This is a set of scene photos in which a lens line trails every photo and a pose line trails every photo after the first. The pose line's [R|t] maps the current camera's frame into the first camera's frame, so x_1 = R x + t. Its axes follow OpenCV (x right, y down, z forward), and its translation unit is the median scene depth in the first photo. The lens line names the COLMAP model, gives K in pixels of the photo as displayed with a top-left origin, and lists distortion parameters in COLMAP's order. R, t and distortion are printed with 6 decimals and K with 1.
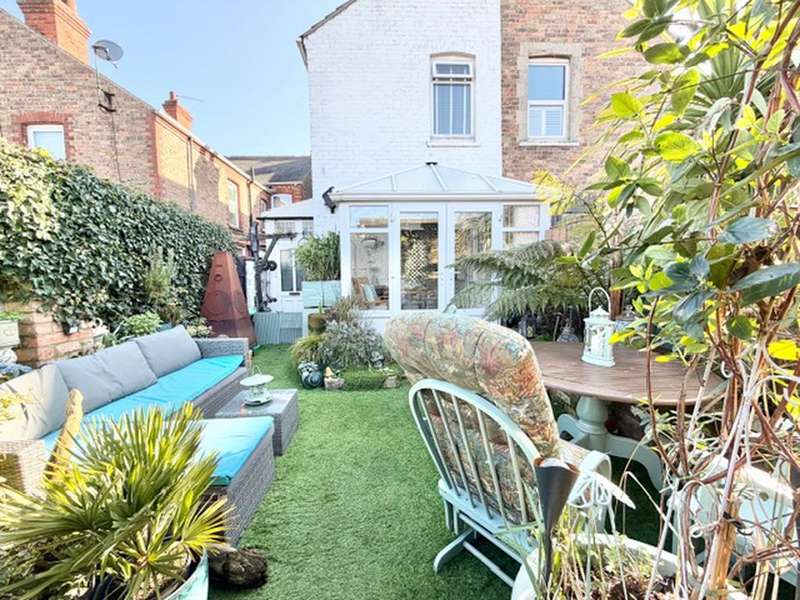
lens RADIAL K [[319.2, 0, 397.0], [0, 319.2, 300.8], [0, 0, 1]] dist [0.000319, -0.000516]
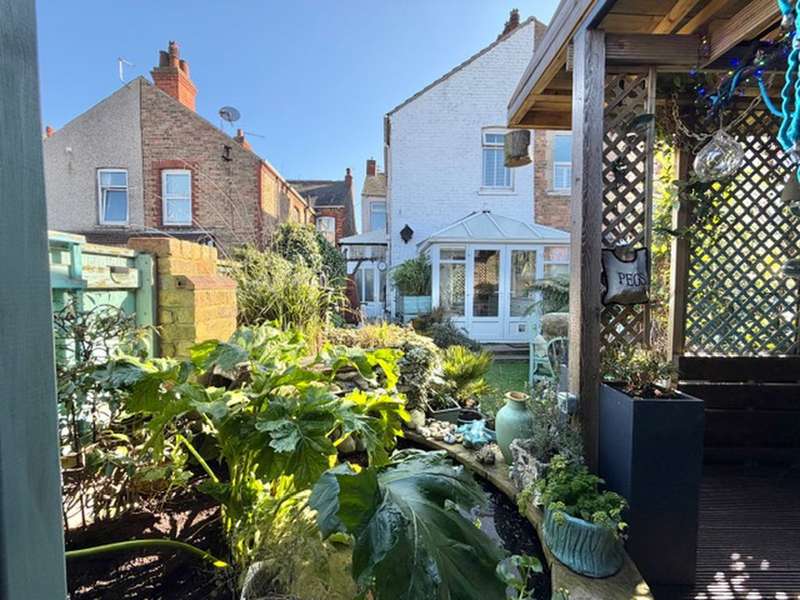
lens RADIAL K [[319.2, 0, 401.4], [0, 319.2, 301.1], [0, 0, 1]] dist [0.000319, -0.000516]
pose [[0.999848, 0.016389, 0.006015, -0.199526], [-0.016165, 0.999240, -0.035479, 0.008670], [-0.006592, 0.035377, 0.999352, -0.273596]]
